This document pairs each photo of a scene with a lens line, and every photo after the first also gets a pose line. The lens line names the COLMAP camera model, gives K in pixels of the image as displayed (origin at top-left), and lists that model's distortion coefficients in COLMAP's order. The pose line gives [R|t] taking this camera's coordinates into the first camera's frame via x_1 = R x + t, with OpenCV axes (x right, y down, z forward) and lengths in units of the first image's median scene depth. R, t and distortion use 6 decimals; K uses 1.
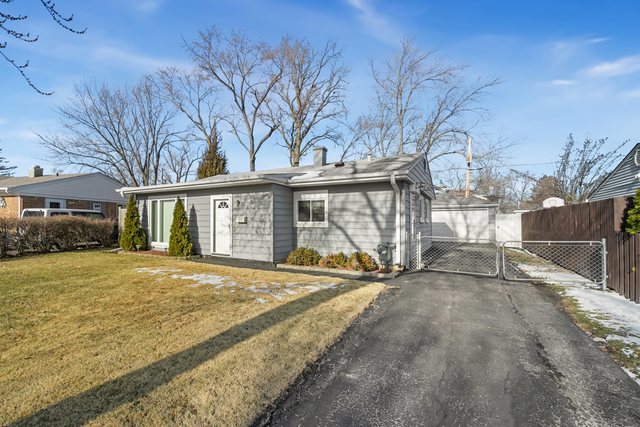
lens RADIAL K [[294.9, 0, 319.8], [0, 294.9, 207.6], [0, 0, 1]] dist [-0.041668, 0.009681]
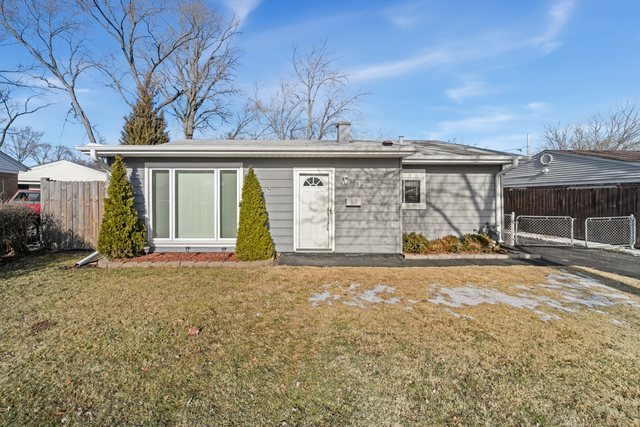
lens RADIAL K [[249.9, 0, 294.5], [0, 249.9, 190.0], [0, 0, 1]] dist [-0.008975, 0.000015]
pose [[0.866447, 0.011384, 0.499140, -0.740547], [-0.025220, 0.999462, 0.020985, -0.000997], [-0.498632, -0.030771, 0.866267, 0.522310]]
